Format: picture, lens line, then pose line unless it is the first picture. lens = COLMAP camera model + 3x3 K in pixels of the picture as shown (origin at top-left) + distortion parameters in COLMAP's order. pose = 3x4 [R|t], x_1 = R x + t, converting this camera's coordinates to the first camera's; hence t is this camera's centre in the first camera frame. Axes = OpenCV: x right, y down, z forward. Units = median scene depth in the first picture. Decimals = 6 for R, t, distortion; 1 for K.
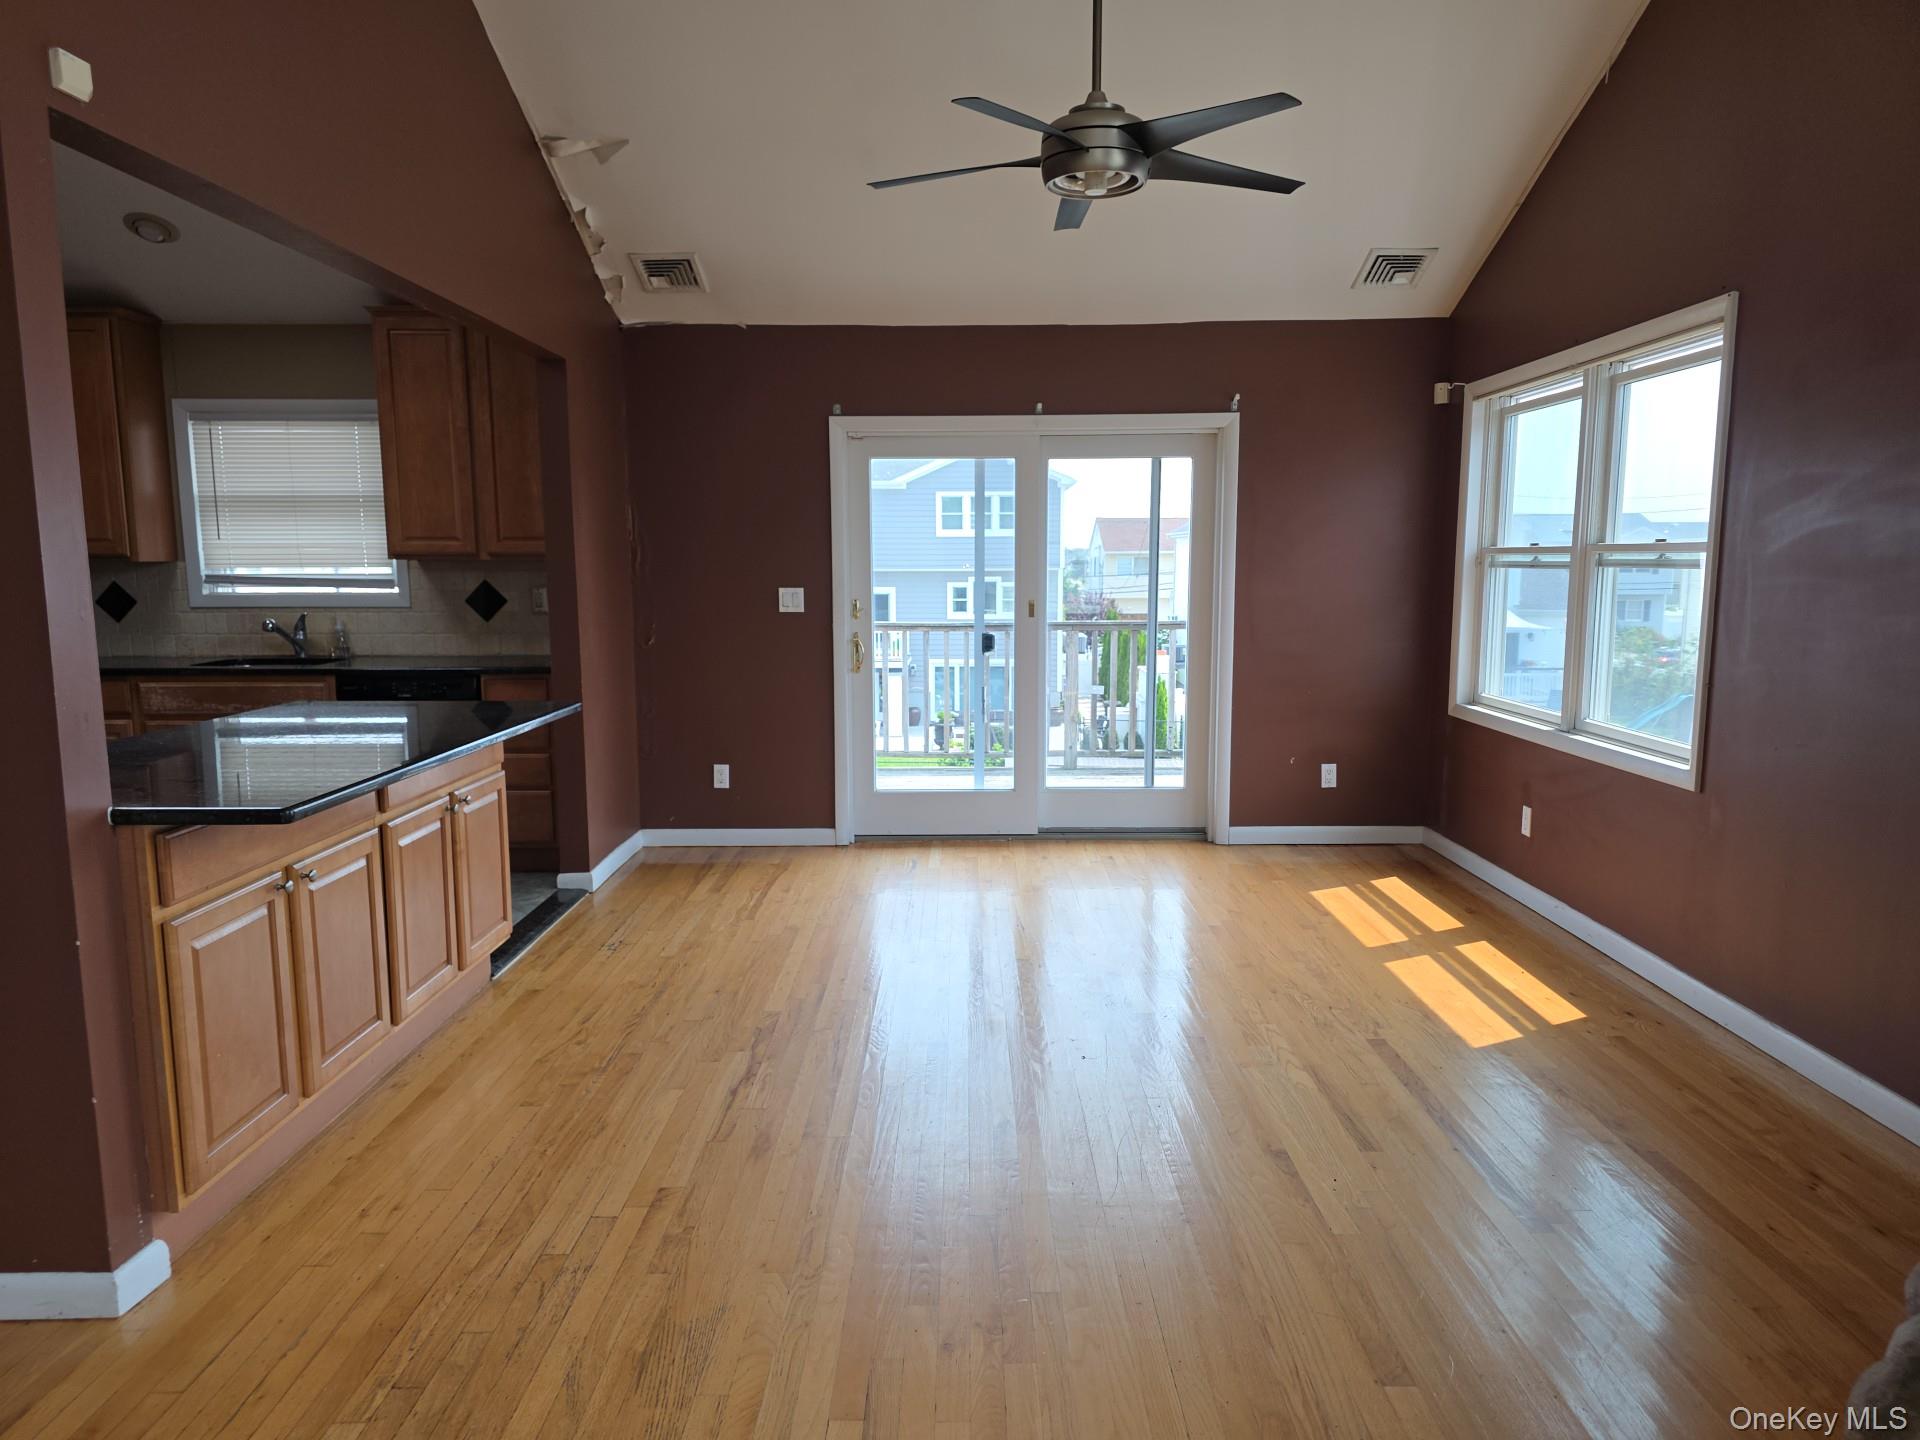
lens RADIAL K [[1294.0, 0, 957.8], [0, 1294.0, 747.1], [0, 0, 1]] dist [0.043528, -0.024208]
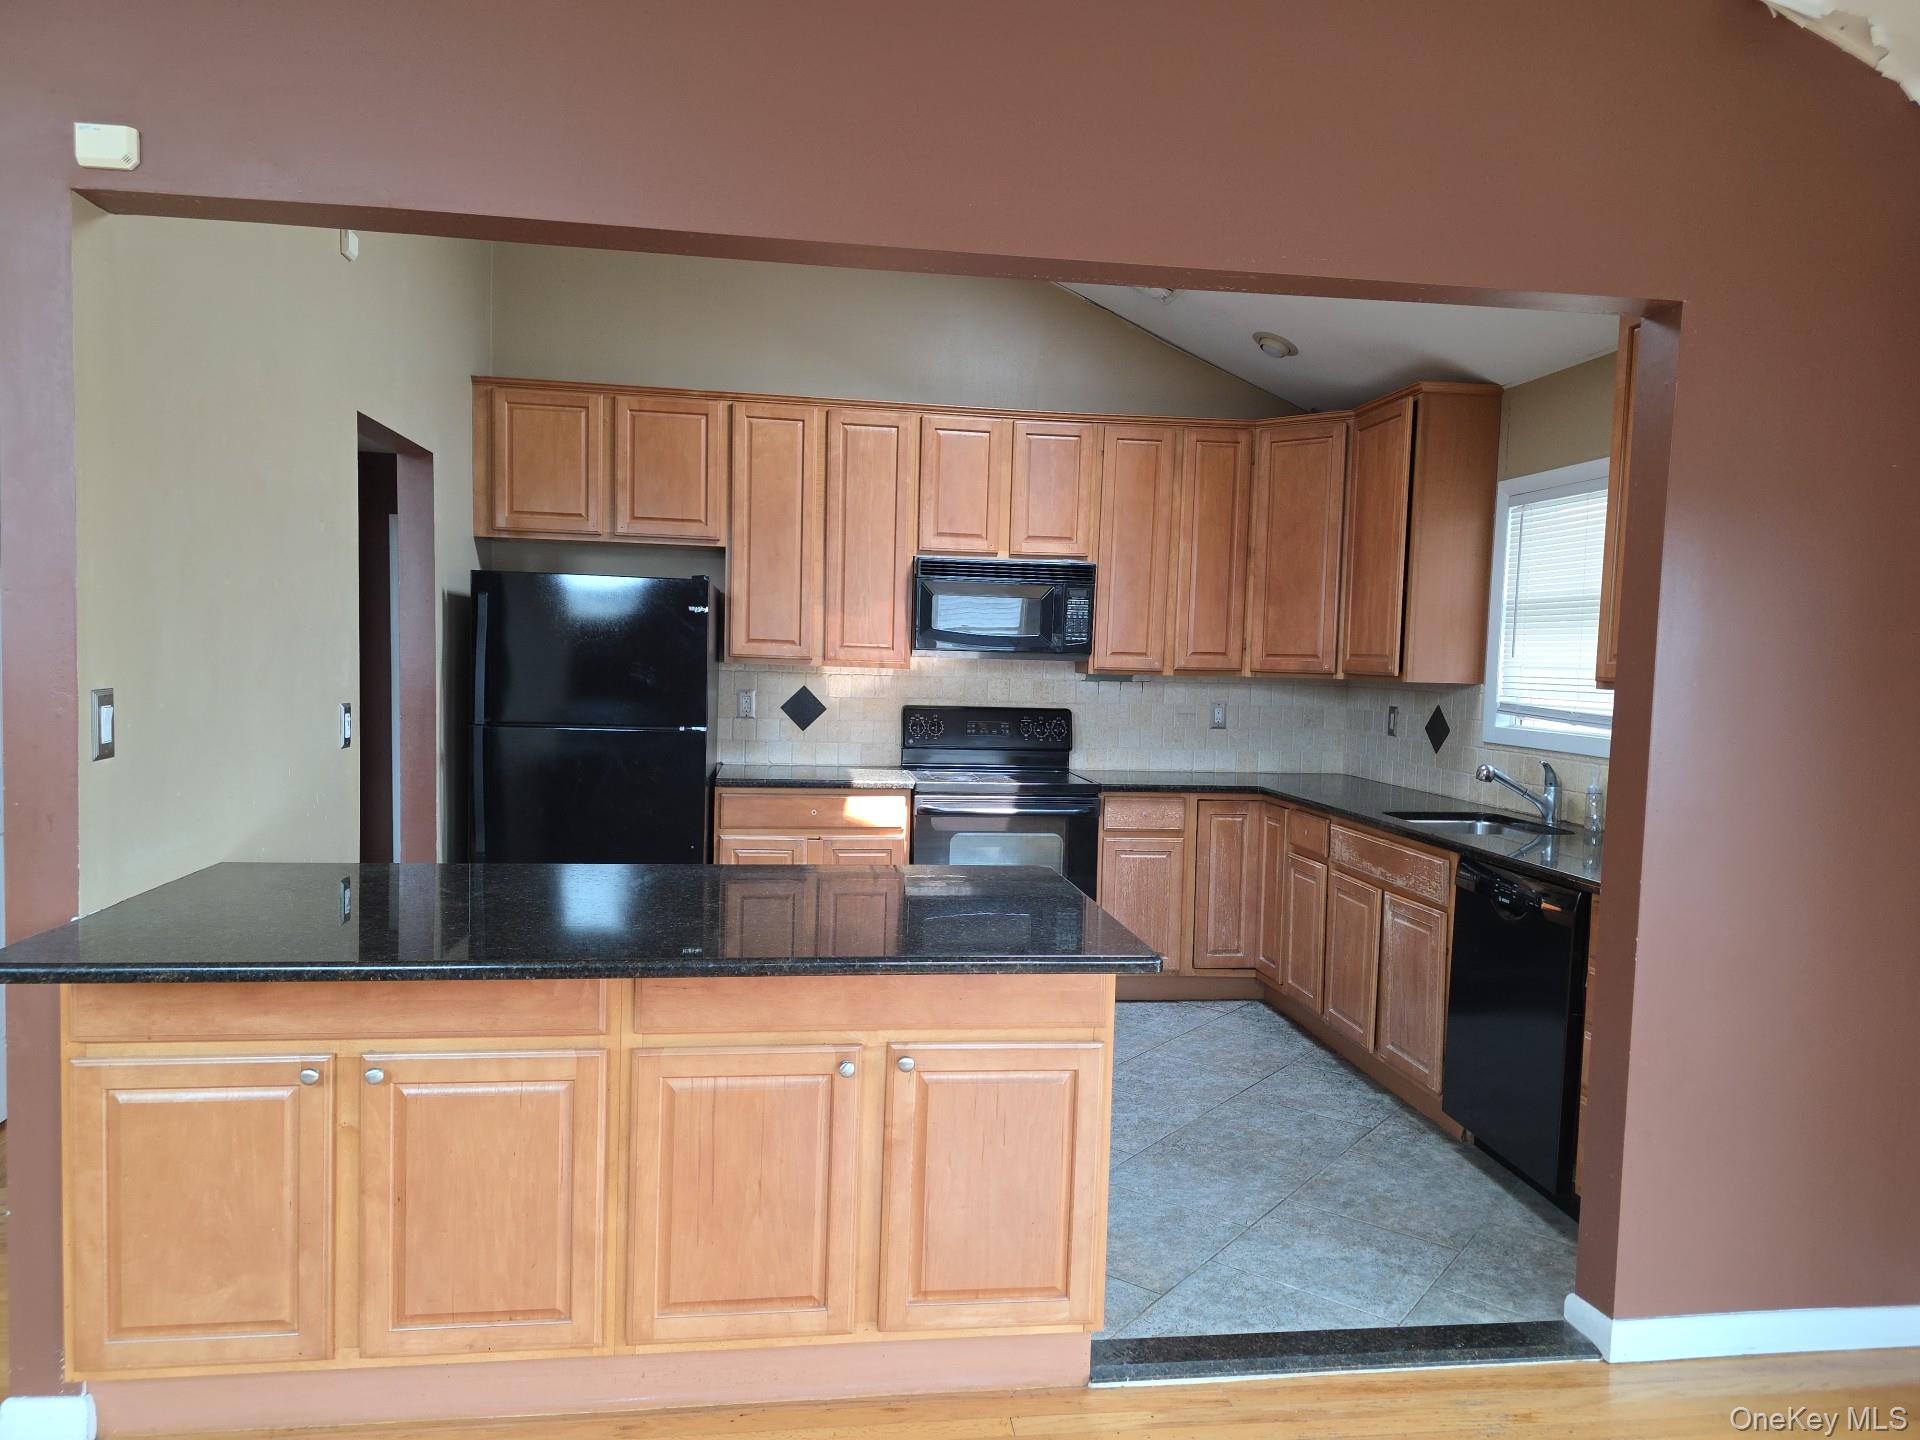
lens RADIAL K [[1291.1, 0, 983.9], [0, 1291.1, 739.2], [0, 0, 1]] dist [0.024821, -0.004685]
pose [[0.144619, 0.072052, -0.986861, 0.155042], [-0.172720, 0.983872, 0.046522, -0.101911], [0.974296, 0.163723, 0.154731, 0.642731]]
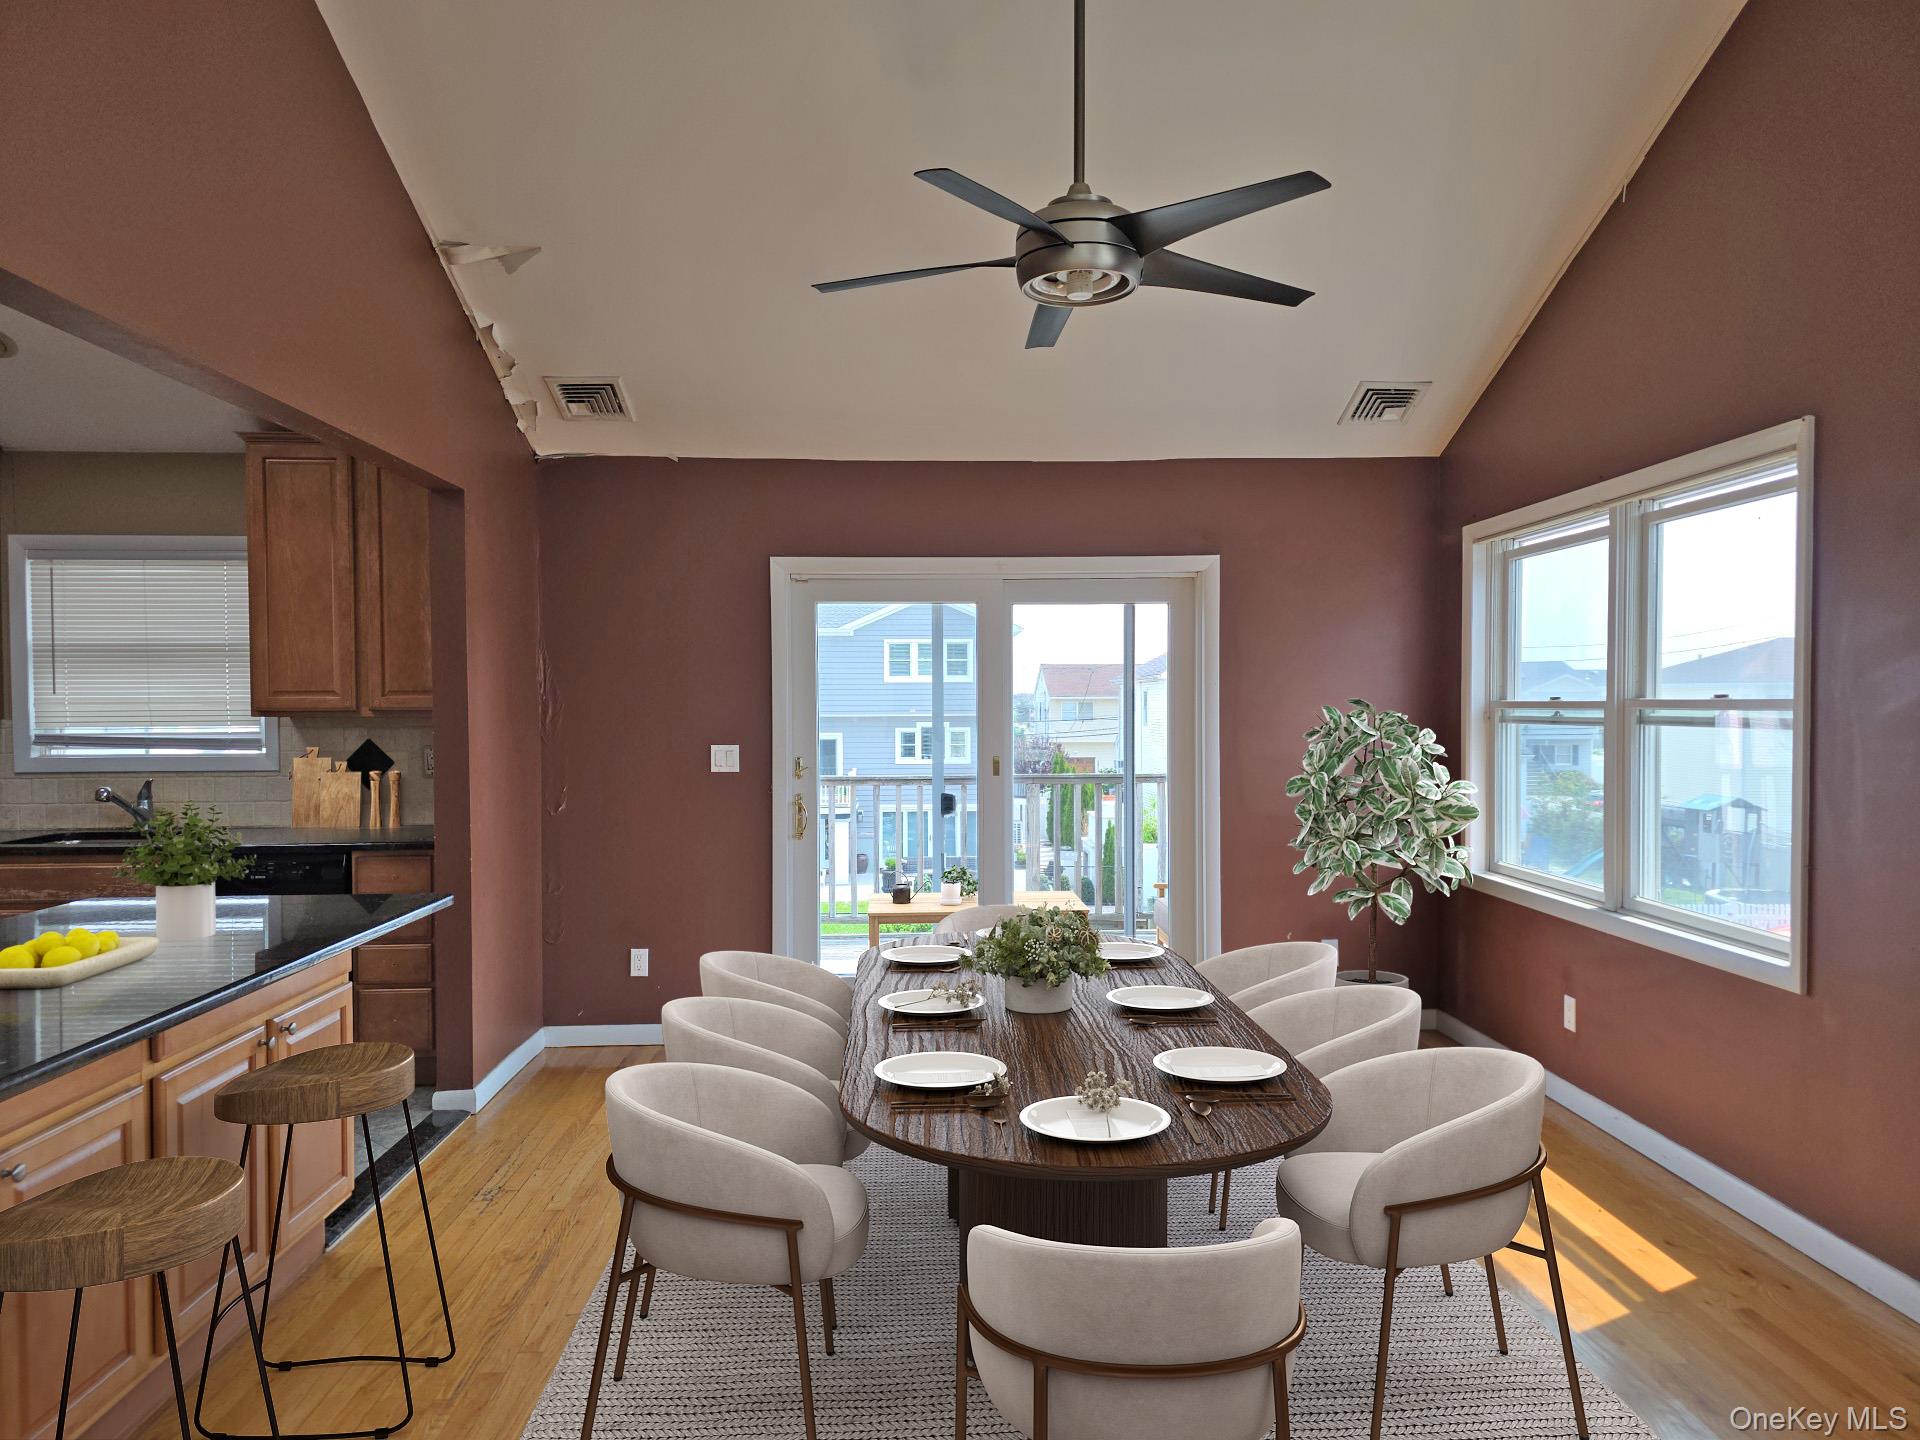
lens RADIAL K [[1294.0, 0, 957.8], [0, 1294.0, 747.1], [0, 0, 1]] dist [0.043528, -0.024208]
pose [[0.999154, -0.002651, 0.041028, -0.007107], [0.007186, 0.993817, -0.110800, -0.026413], [-0.040481, 0.111001, 0.992995, 0.133854]]
